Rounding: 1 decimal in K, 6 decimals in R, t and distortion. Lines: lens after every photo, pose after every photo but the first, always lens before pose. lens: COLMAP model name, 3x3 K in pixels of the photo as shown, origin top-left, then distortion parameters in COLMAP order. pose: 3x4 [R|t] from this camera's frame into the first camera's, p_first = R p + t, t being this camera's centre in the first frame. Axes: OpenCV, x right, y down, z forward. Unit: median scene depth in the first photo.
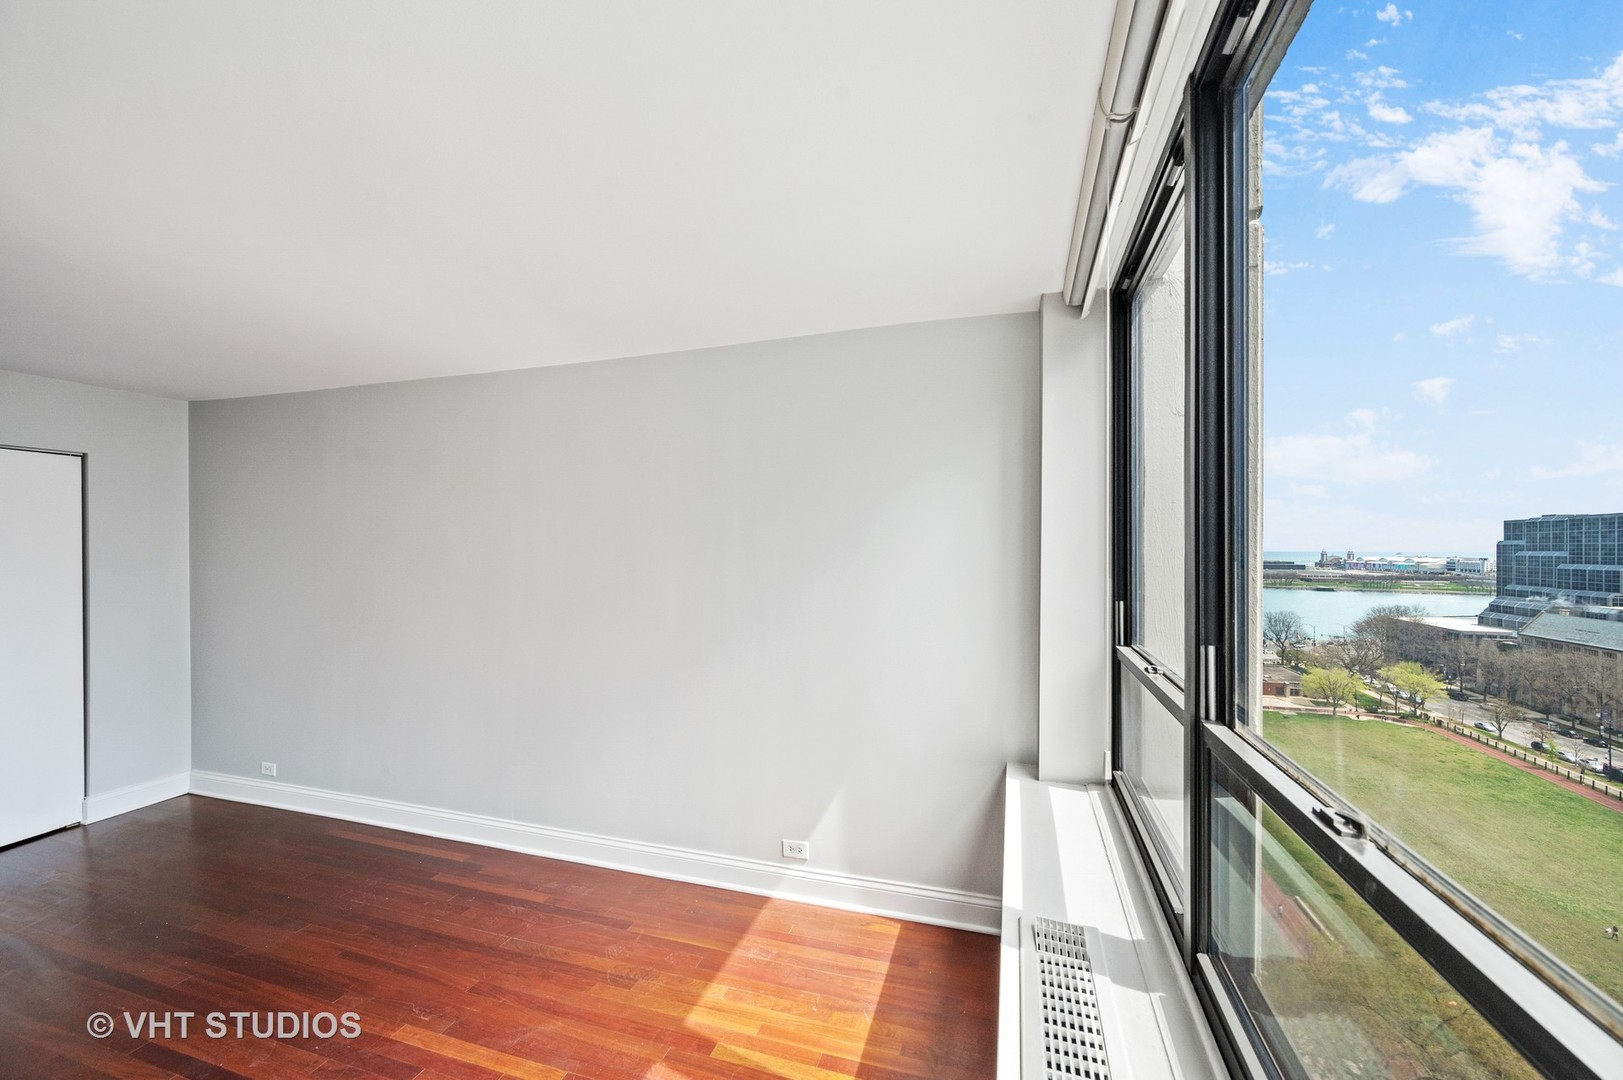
lens RADIAL K [[641.7, 0, 804.9], [0, 641.7, 550.0], [0, 0, 1]] dist [-0.002964, 0.001005]
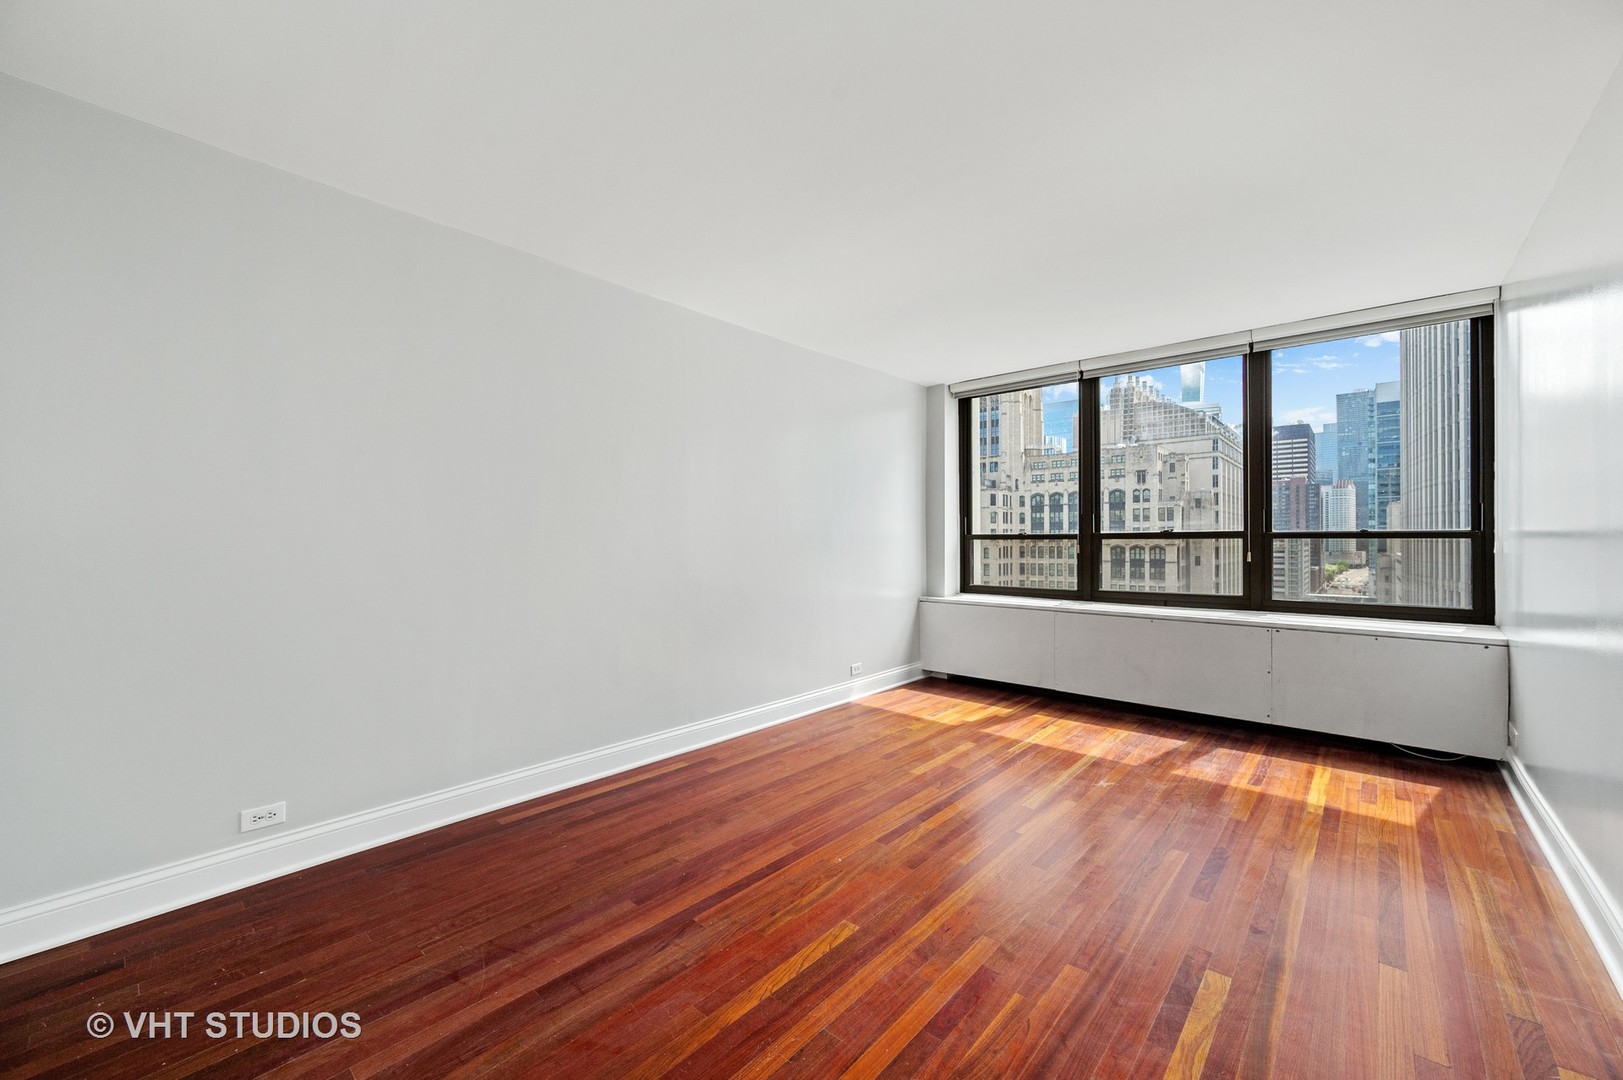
lens RADIAL K [[641.7, 0, 811.7], [0, 641.7, 534.9], [0, 0, 1]] dist [-0.002964, 0.001005]
pose [[0.399617, 0.005465, 0.916666, -1.285894], [0.002320, 0.999973, -0.006973, 0.105447], [-0.916679, 0.004913, 0.399594, 0.354238]]
